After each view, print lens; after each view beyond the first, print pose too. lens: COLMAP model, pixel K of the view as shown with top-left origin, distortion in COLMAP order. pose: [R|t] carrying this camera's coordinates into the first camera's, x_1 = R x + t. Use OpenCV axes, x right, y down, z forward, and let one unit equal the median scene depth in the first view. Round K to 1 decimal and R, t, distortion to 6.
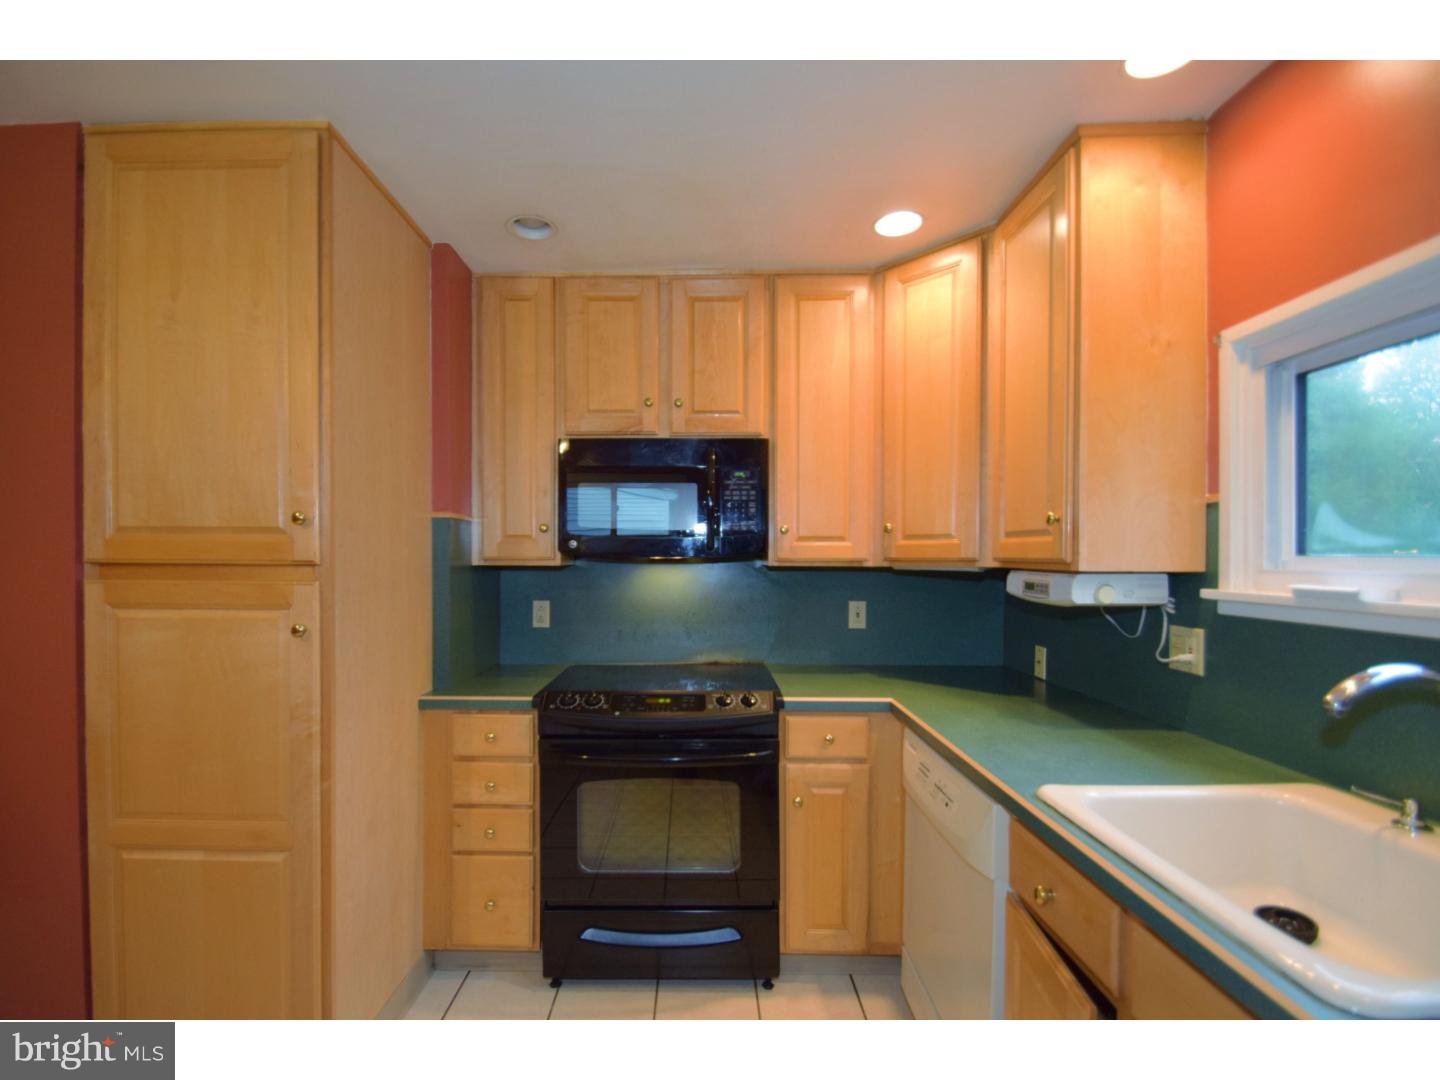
lens RADIAL K [[635.9, 0, 687.2], [0, 635.9, 557.6], [0, 0, 1]] dist [-0.001142, -0.000219]
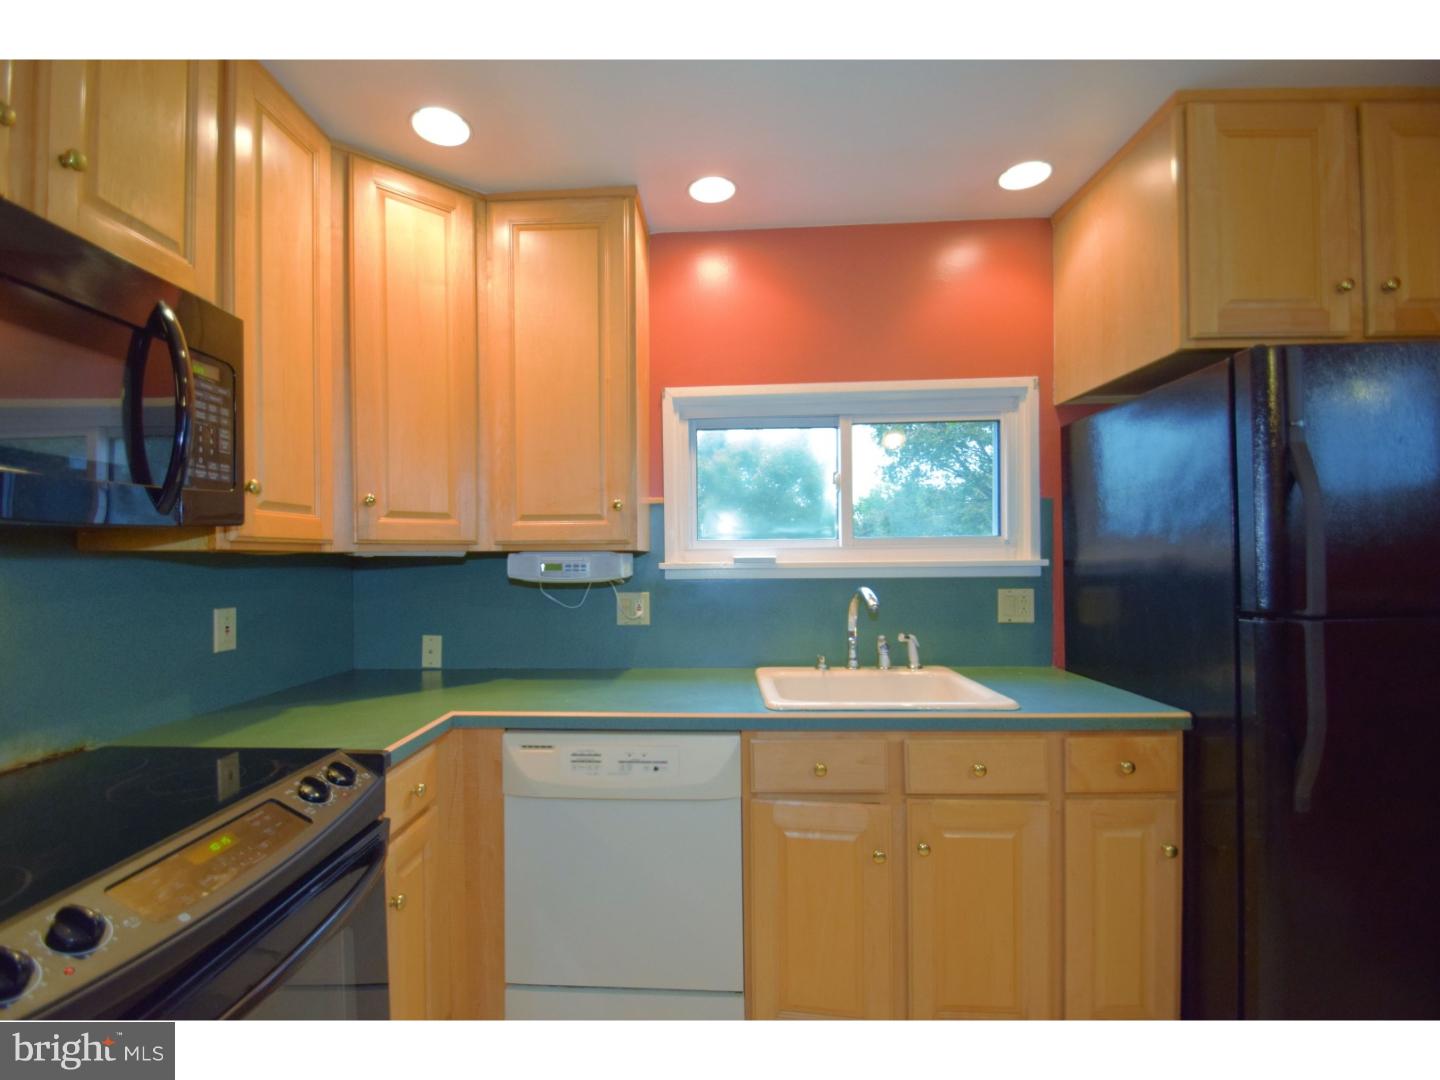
lens RADIAL K [[635.9, 0, 687.2], [0, 635.9, 557.6], [0, 0, 1]] dist [-0.001142, -0.000219]
pose [[0.043253, -0.001801, 0.999063, -0.472467], [0.009297, 0.999956, 0.001400, 0.027140], [-0.999021, 0.009228, 0.043268, 0.663502]]
